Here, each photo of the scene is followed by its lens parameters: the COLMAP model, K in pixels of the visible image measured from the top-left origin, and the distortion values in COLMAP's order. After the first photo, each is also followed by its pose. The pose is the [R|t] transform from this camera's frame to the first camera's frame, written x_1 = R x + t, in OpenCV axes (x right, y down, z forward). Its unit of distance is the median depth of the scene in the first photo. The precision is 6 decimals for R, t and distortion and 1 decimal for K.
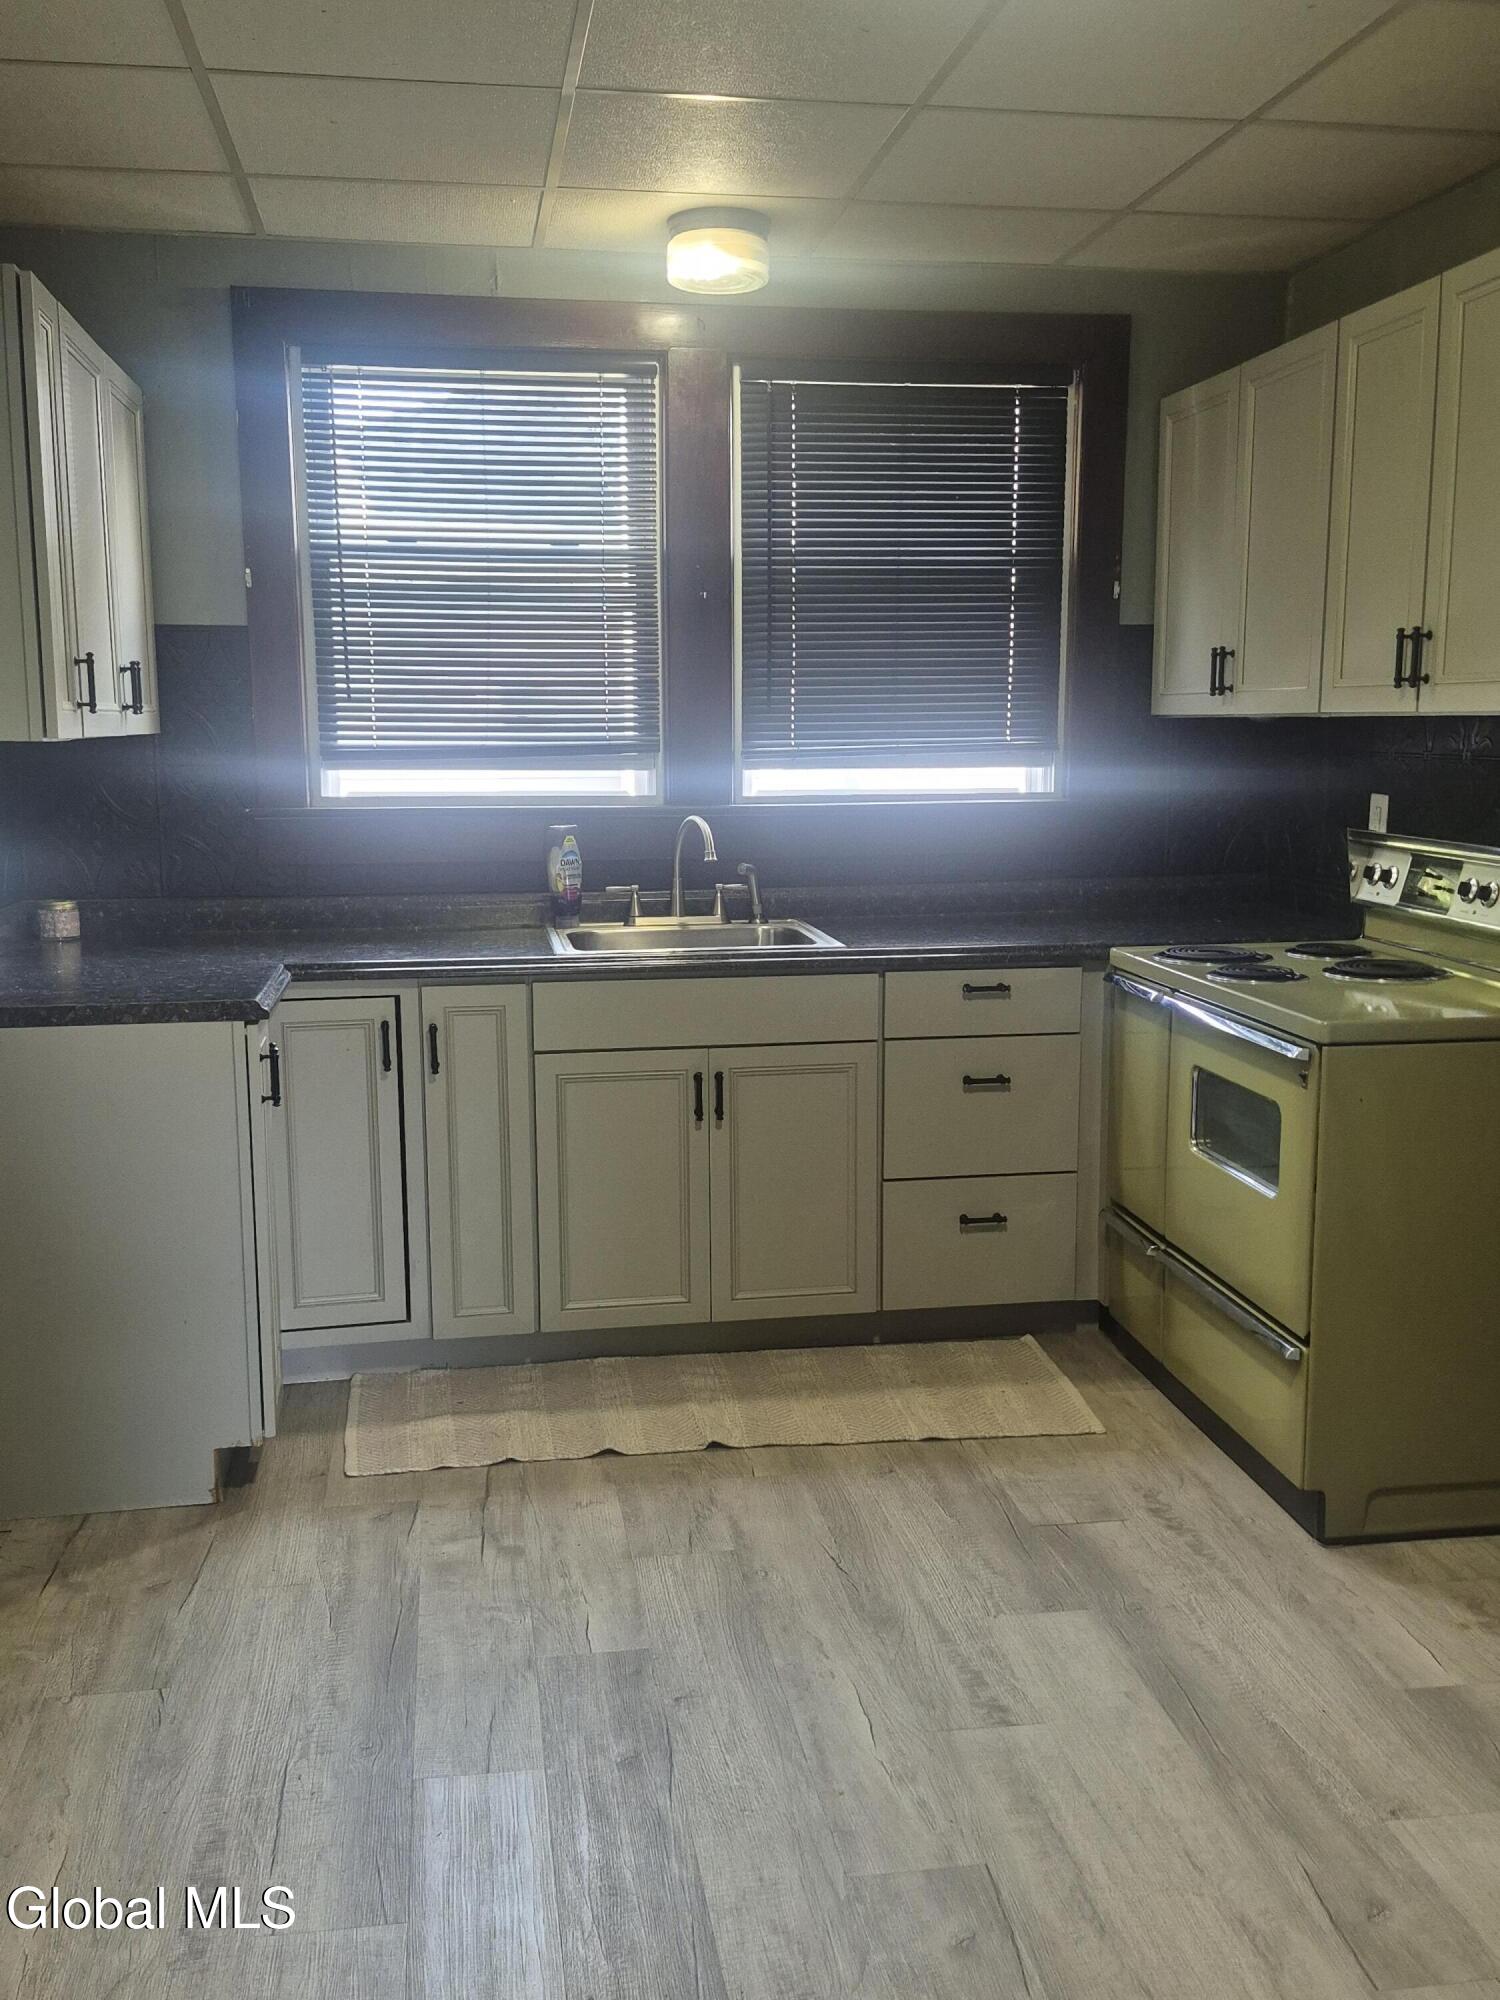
lens RADIAL K [[1835.4, 0, 750.0], [0, 1835.4, 1000.0], [0, 0, 1]] dist [0.036994, 0.000000]
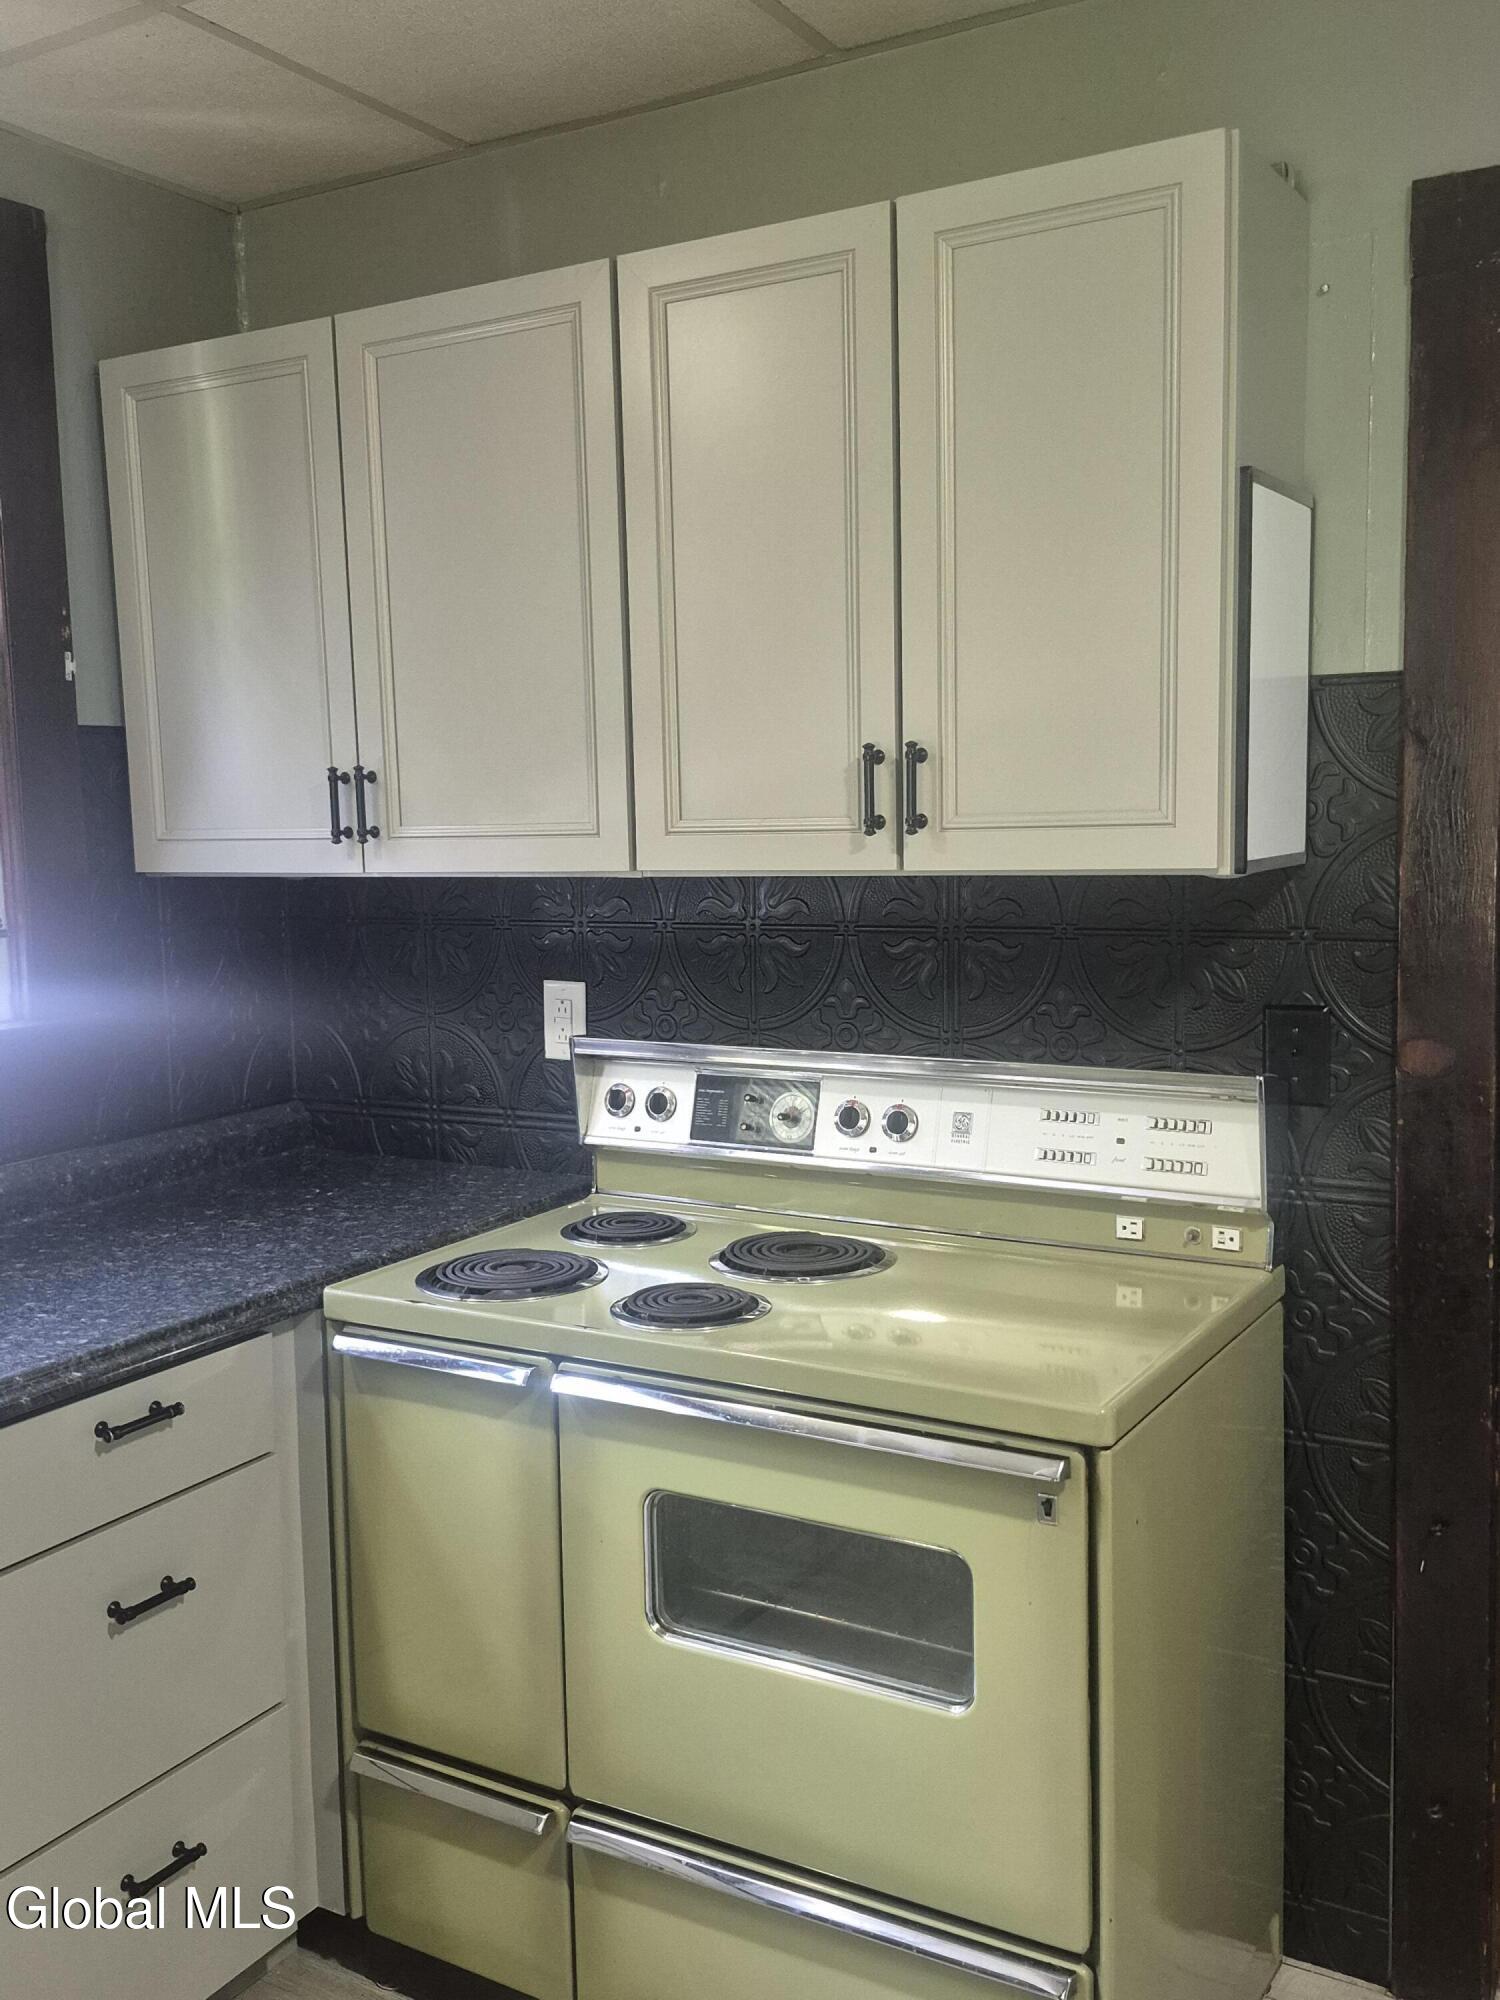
lens RADIAL K [[1835.4, 0, 751.5], [0, 1835.4, 998.4], [0, 0, 1]] dist [0.036994, 0.000000]
pose [[0.639041, -0.089488, 0.763949, -0.142460], [0.136922, 0.990581, 0.001501, -0.099713], [-0.756887, 0.103643, 0.645275, 0.524369]]
